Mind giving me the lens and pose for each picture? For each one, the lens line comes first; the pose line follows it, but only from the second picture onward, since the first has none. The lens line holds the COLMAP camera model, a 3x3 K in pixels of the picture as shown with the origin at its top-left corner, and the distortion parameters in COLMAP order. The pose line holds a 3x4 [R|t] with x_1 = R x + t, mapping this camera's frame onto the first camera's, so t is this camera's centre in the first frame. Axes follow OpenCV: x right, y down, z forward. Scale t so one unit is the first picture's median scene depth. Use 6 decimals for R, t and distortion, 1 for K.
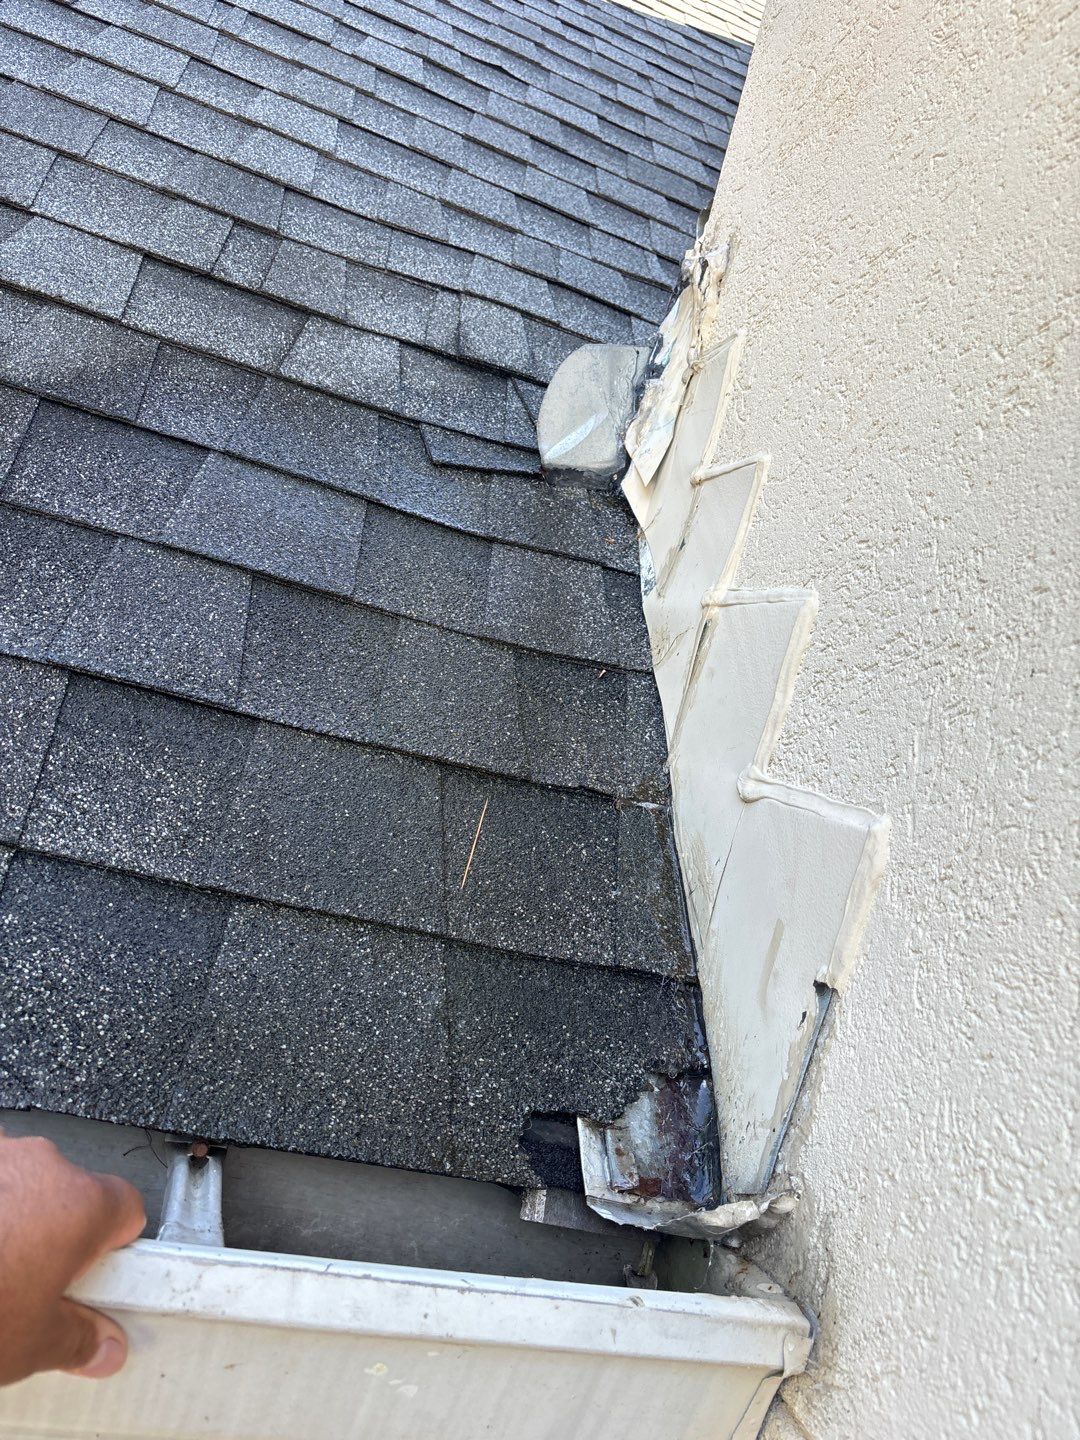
lens RADIAL K [[1010.9, 0, 540.0], [0, 1010.9, 720.0], [0, 0, 1]] dist [-0.008991, -0.002982]
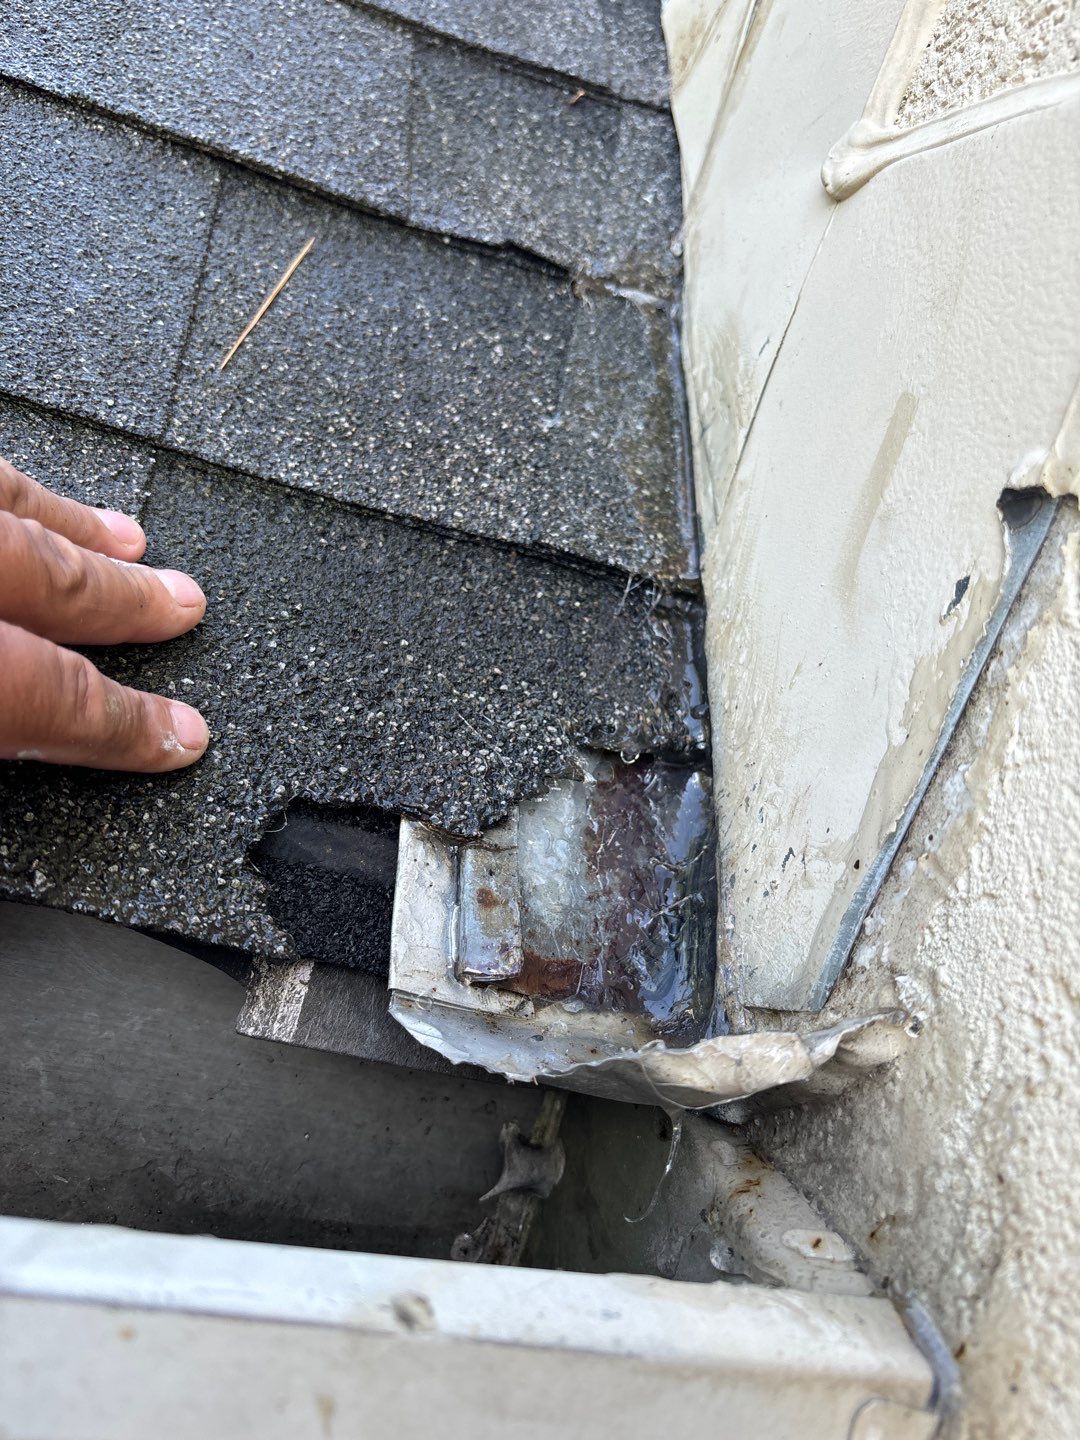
lens RADIAL K [[1078.2, 0, 539.3], [0, 1078.2, 685.6], [0, 0, 1]] dist [0.152443, -0.295551]
pose [[0.998391, 0.054904, -0.014159, 0.099417], [-0.051627, 0.983506, 0.173351, 0.245521], [0.023443, -0.172341, 0.984758, 0.532817]]
